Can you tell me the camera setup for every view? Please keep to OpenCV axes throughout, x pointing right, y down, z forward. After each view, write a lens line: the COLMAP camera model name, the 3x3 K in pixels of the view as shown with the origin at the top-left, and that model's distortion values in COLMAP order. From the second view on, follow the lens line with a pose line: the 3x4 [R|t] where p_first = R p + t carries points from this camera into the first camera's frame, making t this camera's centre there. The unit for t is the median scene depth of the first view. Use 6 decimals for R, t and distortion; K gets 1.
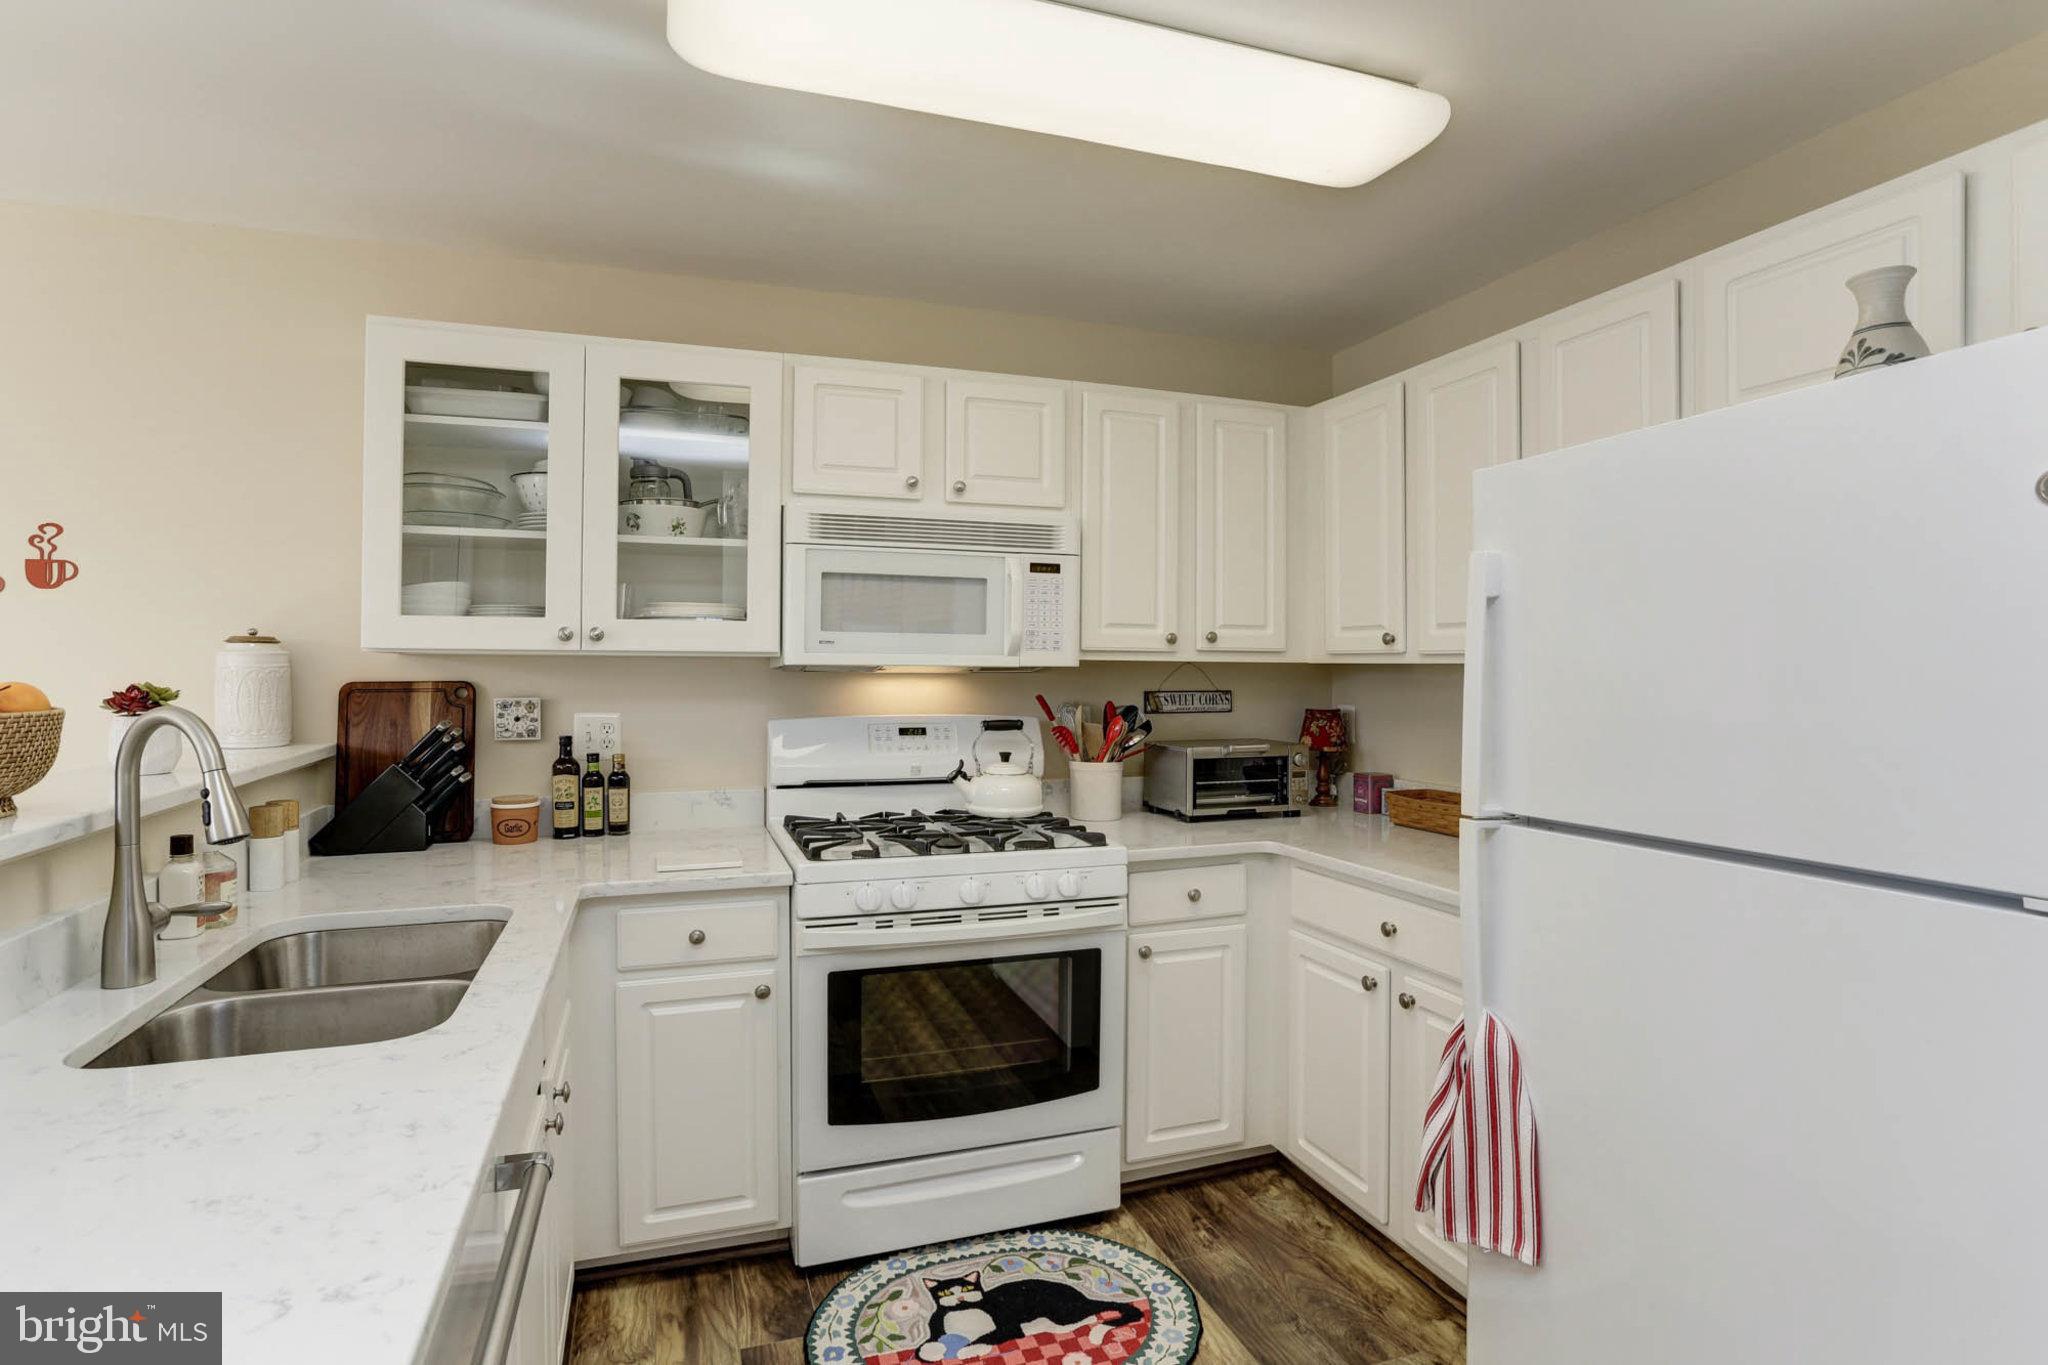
lens RADIAL K [[1018.9, 0, 1023.5], [0, 1018.9, 664.1], [0, 0, 1]] dist [-0.049497, 0.012398]
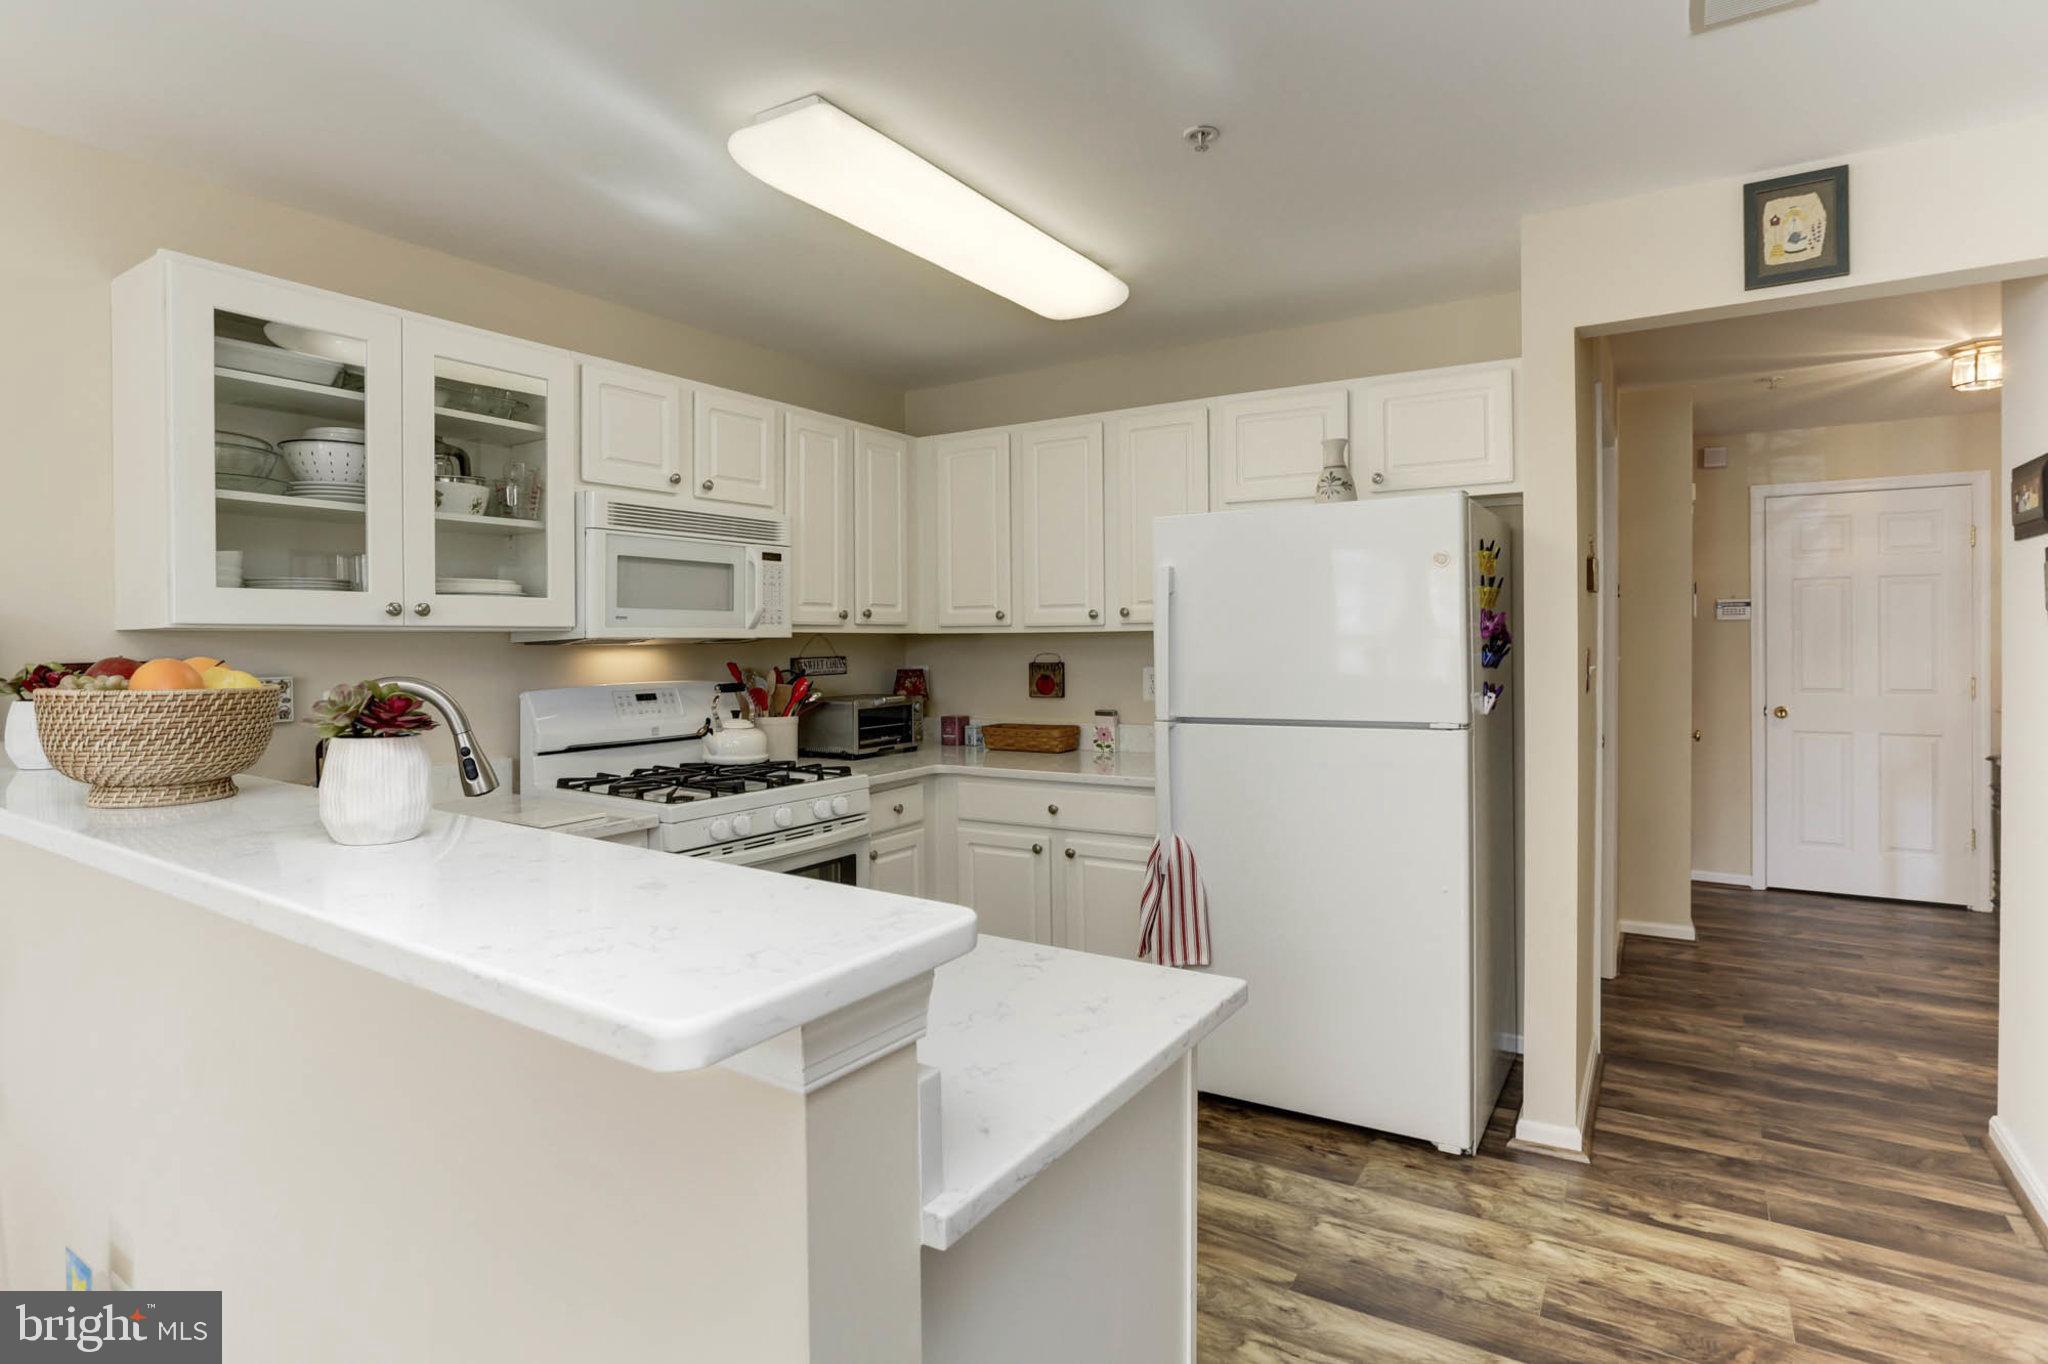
lens RADIAL K [[1018.9, 0, 997.3], [0, 1018.9, 645.9], [0, 0, 1]] dist [-0.049497, 0.012398]
pose [[0.797874, -0.014758, 0.602643, -0.507454], [0.010587, 0.999889, 0.010469, 0.002402], [-0.602731, -0.001973, 0.797942, -0.132039]]
